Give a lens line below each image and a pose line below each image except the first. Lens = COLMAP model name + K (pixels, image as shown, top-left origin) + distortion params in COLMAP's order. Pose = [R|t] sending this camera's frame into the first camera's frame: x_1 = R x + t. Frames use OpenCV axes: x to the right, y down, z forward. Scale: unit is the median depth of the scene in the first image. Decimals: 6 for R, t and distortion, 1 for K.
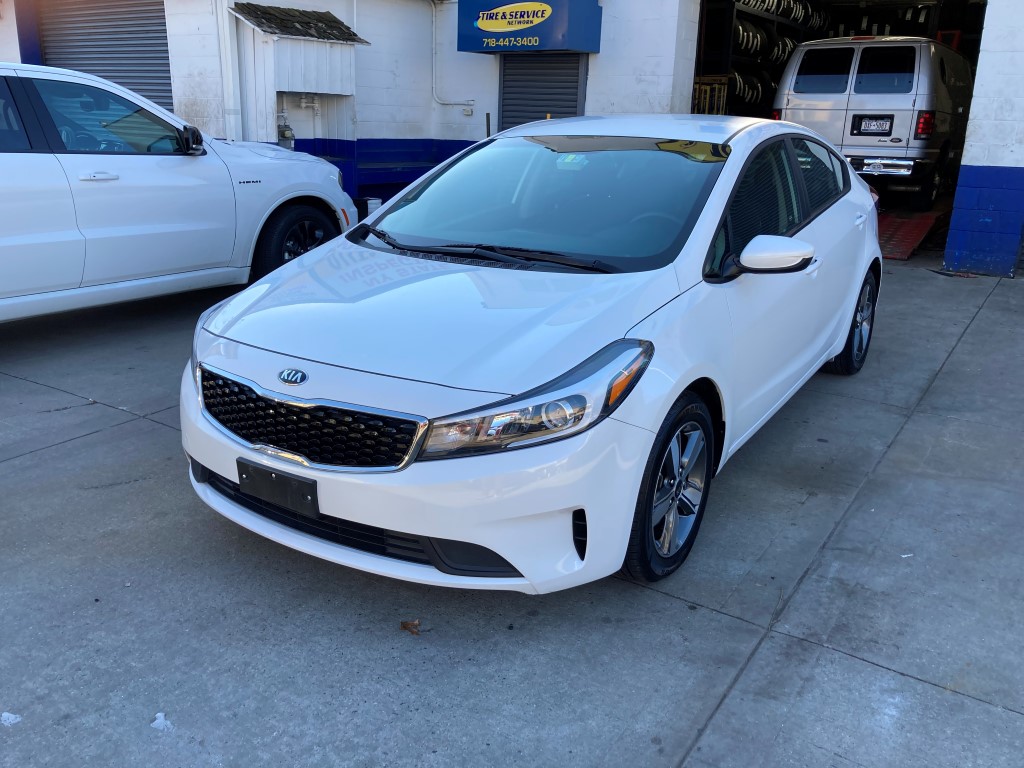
lens RADIAL K [[844.3, 0, 501.7], [0, 844.3, 370.2], [0, 0, 1]] dist [0.007460, 0.017757]
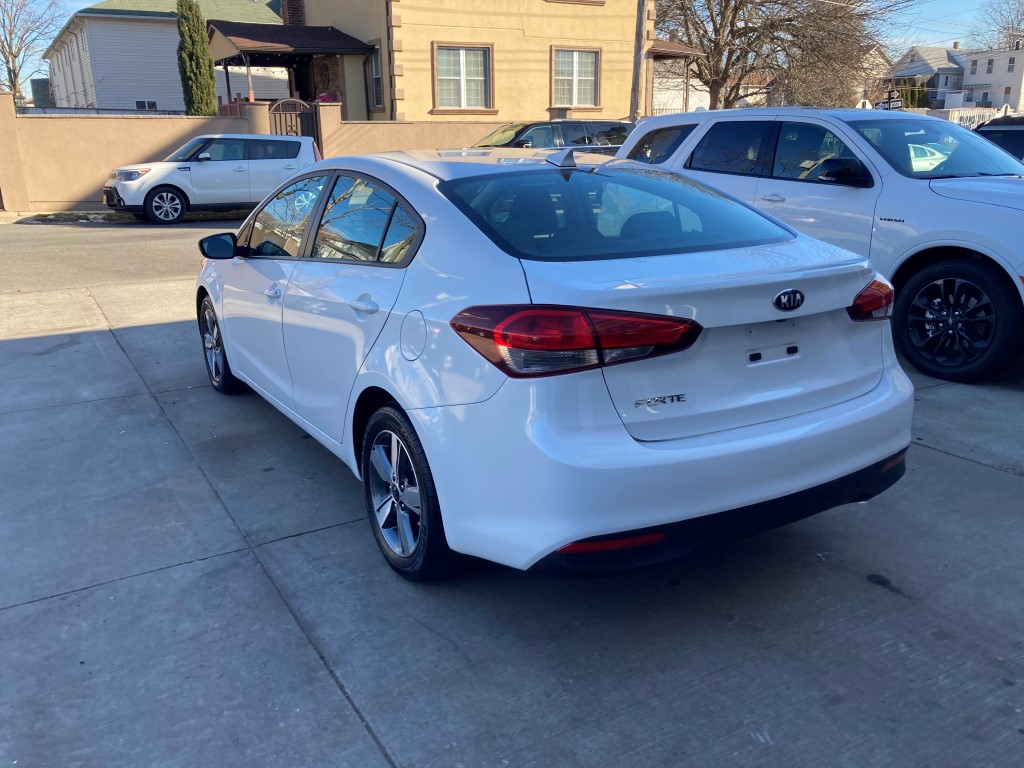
lens RADIAL K [[837.0, 0, 509.8], [0, 837.0, 383.9], [0, 0, 1]] dist [0.011689, -0.005954]
pose [[-0.423396, 0.244316, -0.872379, 1.175752], [-0.258183, 0.890477, 0.374690, -0.488734], [0.868376, 0.383875, -0.313946, 1.620166]]
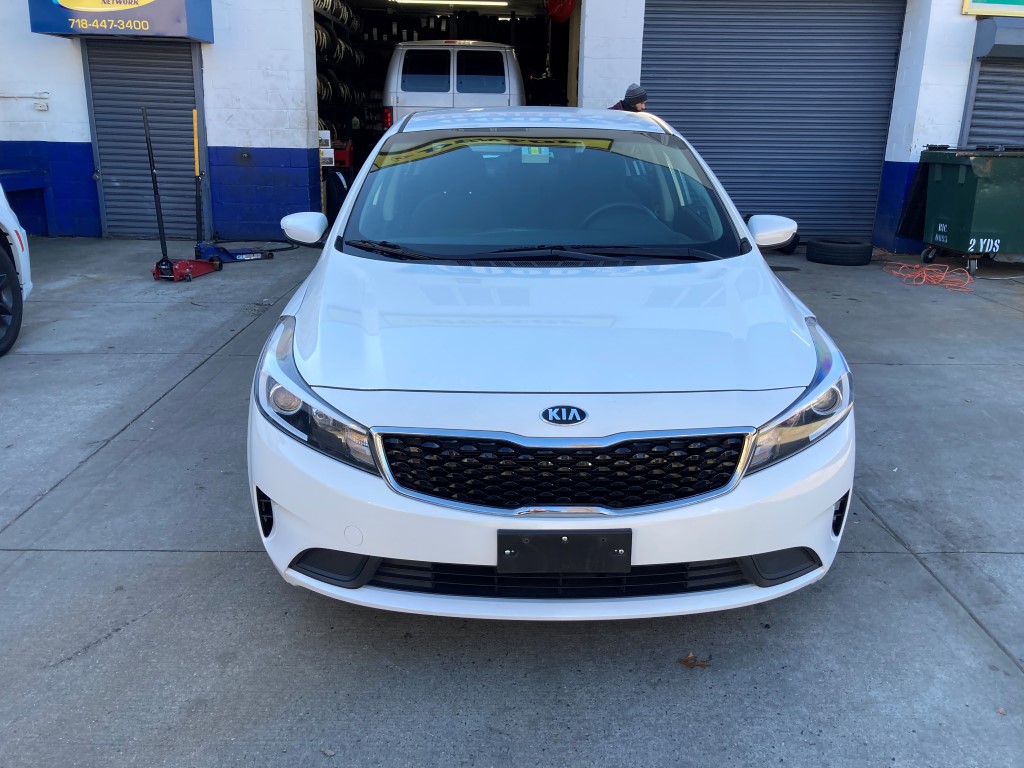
lens RADIAL K [[842.6, 0, 508.0], [0, 842.6, 370.7], [0, 0, 1]] dist [0.009288, 0.000309]
pose [[0.822499, -0.164203, 0.544549, -0.478301], [0.163603, 0.985259, 0.049986, -0.055914], [-0.544729, 0.047977, 0.837238, 0.221621]]
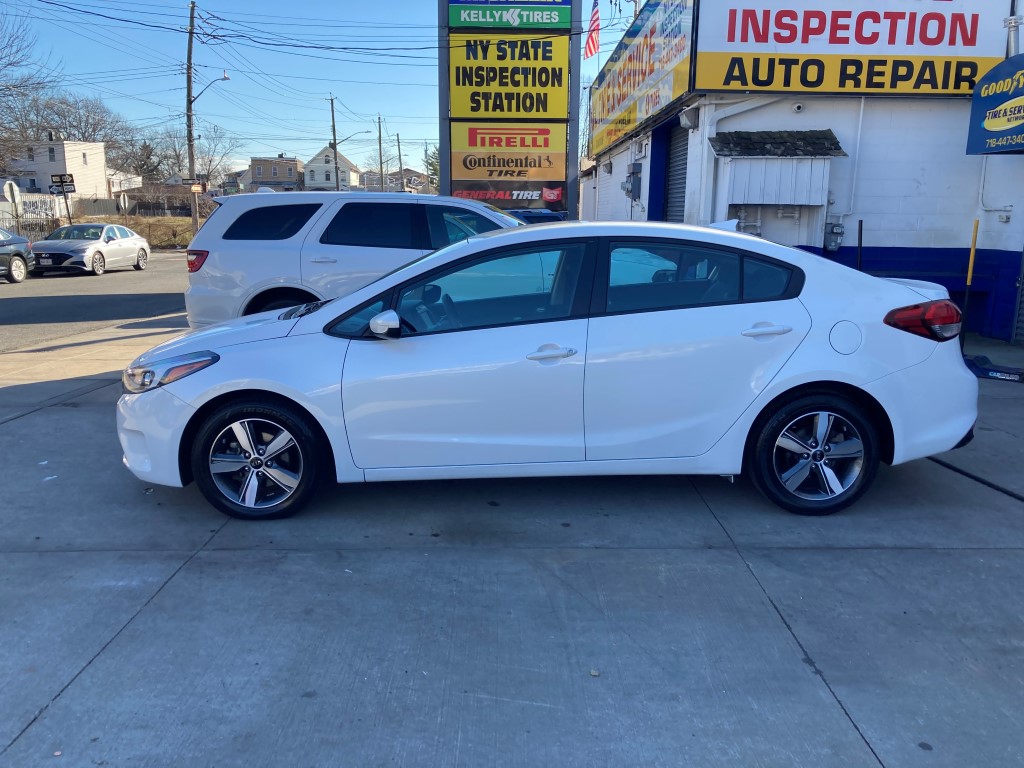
lens RADIAL K [[840.1, 0, 514.5], [0, 840.1, 374.2], [0, 0, 1]] dist [0.016547, -0.008762]
pose [[0.575459, 0.134470, -0.806700, 1.212728], [-0.230333, 0.973110, -0.002099, -0.084586], [0.784725, 0.187018, 0.590958, 0.328378]]
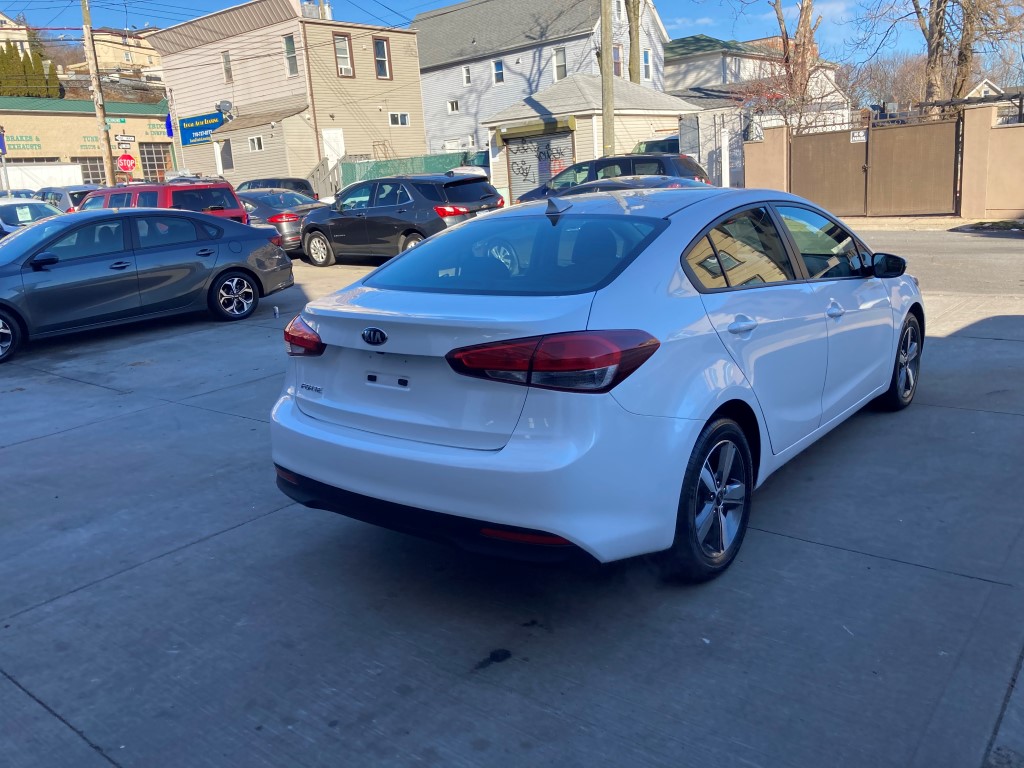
lens RADIAL K [[842.6, 0, 508.0], [0, 842.6, 370.7], [0, 0, 1]] dist [0.009288, 0.000309]
pose [[-0.995294, 0.028581, 0.092593, 0.296780], [0.070473, 0.869329, 0.489183, -0.709278], [-0.066513, 0.493406, -0.867252, 2.275879]]
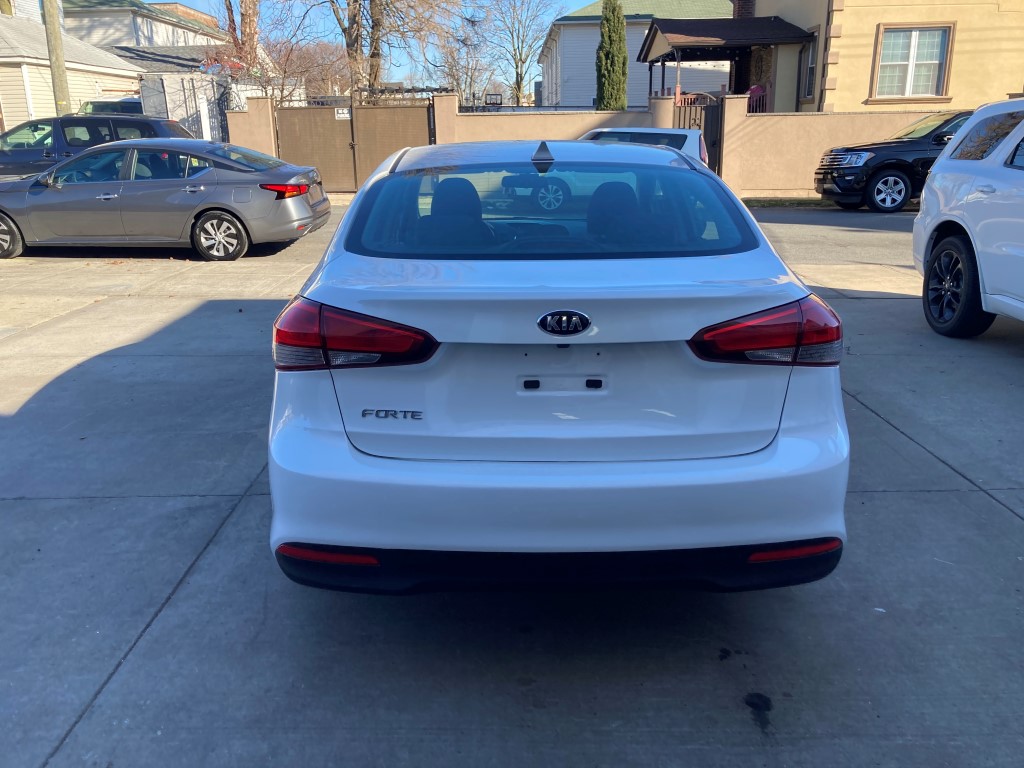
lens RADIAL K [[840.1, 0, 514.5], [0, 840.1, 374.2], [0, 0, 1]] dist [0.016547, -0.008762]
pose [[-0.825835, 0.148051, -0.544130, 0.824348], [-0.162787, 0.861251, 0.481400, -0.586408], [0.539904, 0.486135, -0.687151, 1.953594]]
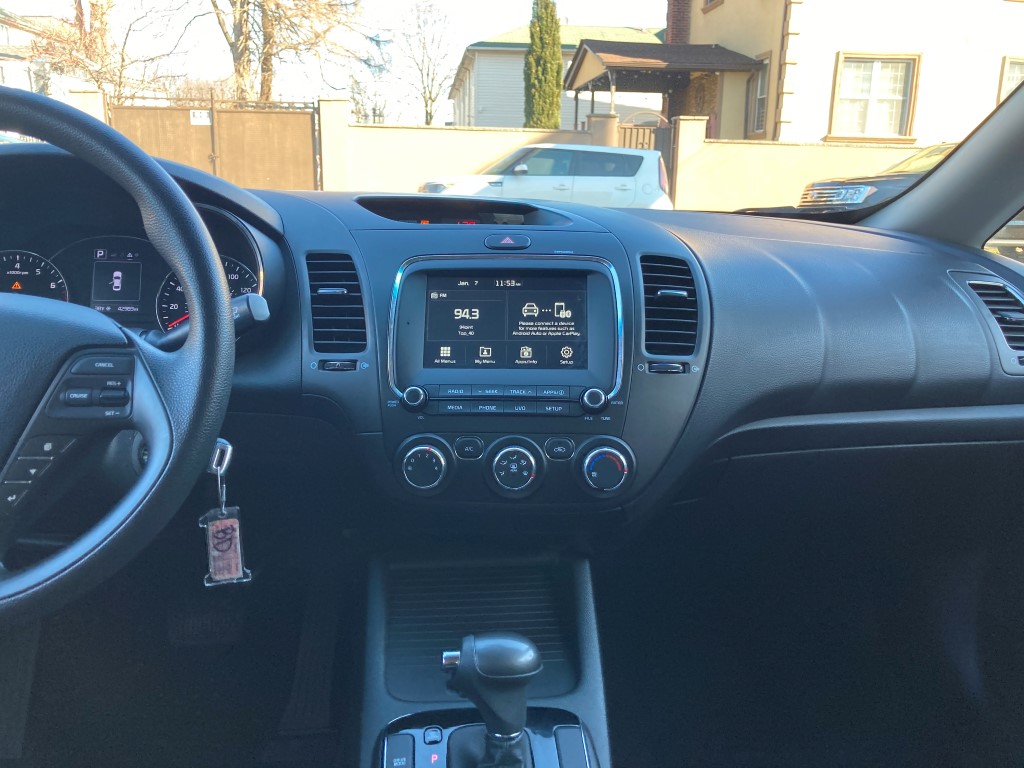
lens RADIAL K [[842.6, 0, 508.0], [0, 842.6, 370.7], [0, 0, 1]] dist [0.009288, 0.000309]
pose [[-0.765890, 0.105512, -0.634255, 0.196402], [-0.219494, 0.884280, 0.412154, -0.214049], [0.604347, 0.454879, -0.654102, 1.120158]]
